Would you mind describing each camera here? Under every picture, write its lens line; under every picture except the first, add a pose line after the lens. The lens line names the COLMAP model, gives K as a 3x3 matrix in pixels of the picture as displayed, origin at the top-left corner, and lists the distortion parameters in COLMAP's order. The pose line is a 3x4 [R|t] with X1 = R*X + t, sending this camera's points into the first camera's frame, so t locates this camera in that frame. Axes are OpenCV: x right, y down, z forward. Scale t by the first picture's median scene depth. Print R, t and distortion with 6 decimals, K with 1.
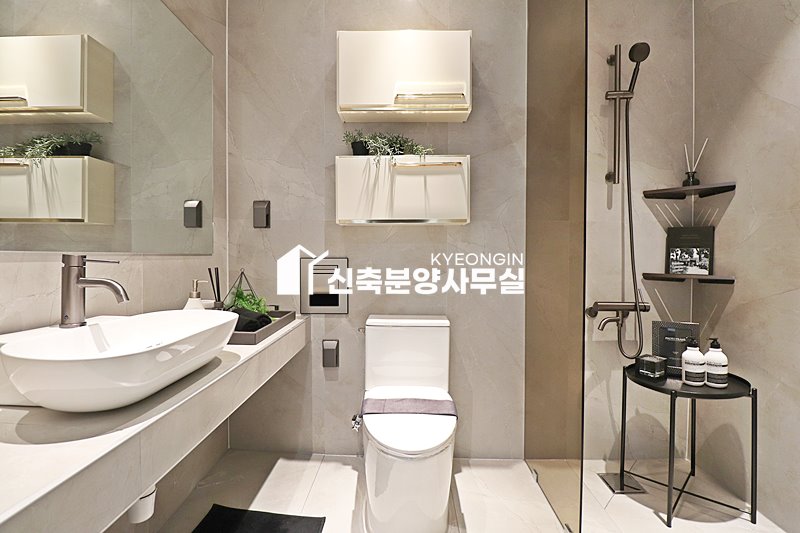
lens RADIAL K [[371.3, 0, 401.9], [0, 371.3, 263.2], [0, 0, 1]] dist [0.001481, -0.014173]
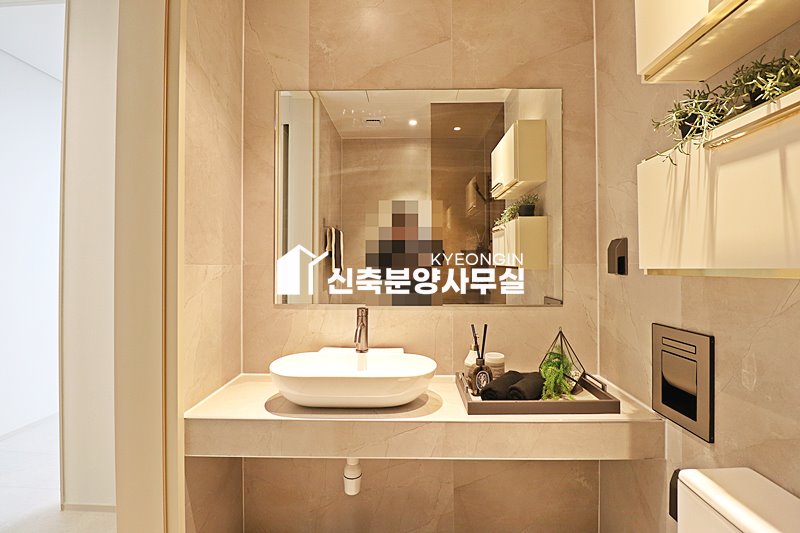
lens RADIAL K [[371.3, 0, 401.9], [0, 371.3, 263.2], [0, 0, 1]] dist [0.001481, -0.014173]
pose [[-0.023494, -0.012956, -0.999640, 0.423522], [-0.009317, 0.999875, -0.012740, -0.116201], [0.999681, 0.009014, -0.023611, 0.639370]]
